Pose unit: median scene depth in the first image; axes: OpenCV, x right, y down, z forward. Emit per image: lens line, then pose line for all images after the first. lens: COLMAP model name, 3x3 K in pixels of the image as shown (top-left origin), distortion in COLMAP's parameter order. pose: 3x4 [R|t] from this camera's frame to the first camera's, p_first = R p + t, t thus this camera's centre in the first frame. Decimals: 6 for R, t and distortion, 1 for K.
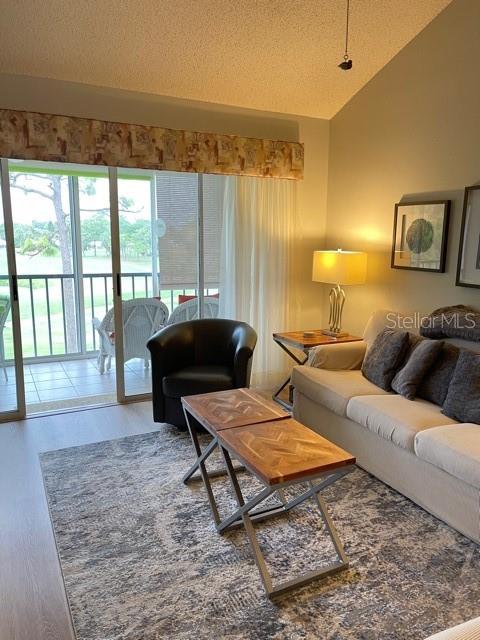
lens RADIAL K [[479.3, 0, 241.4], [0, 479.3, 320.6], [0, 0, 1]] dist [0.002413, 0.000273]
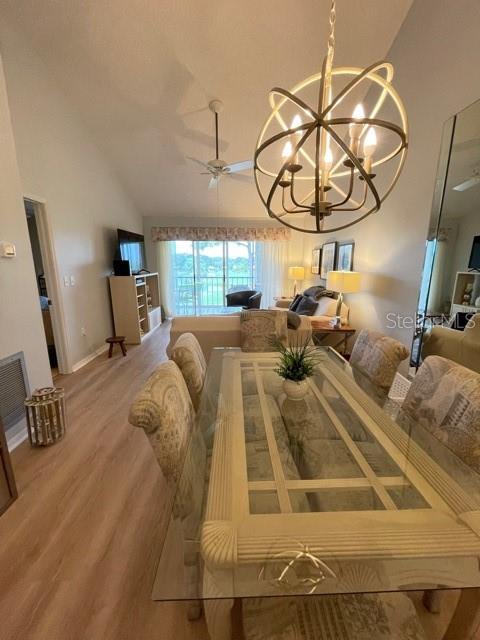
lens RADIAL K [[258.3, 0, 239.4], [0, 258.3, 317.8], [0, 0, 1]] dist [-0.006578, -0.000831]
pose [[0.899402, 0.080161, -0.429709, 0.596158], [-0.067247, 0.996713, 0.045182, 0.102133], [0.431918, -0.011741, 0.901836, -0.498134]]
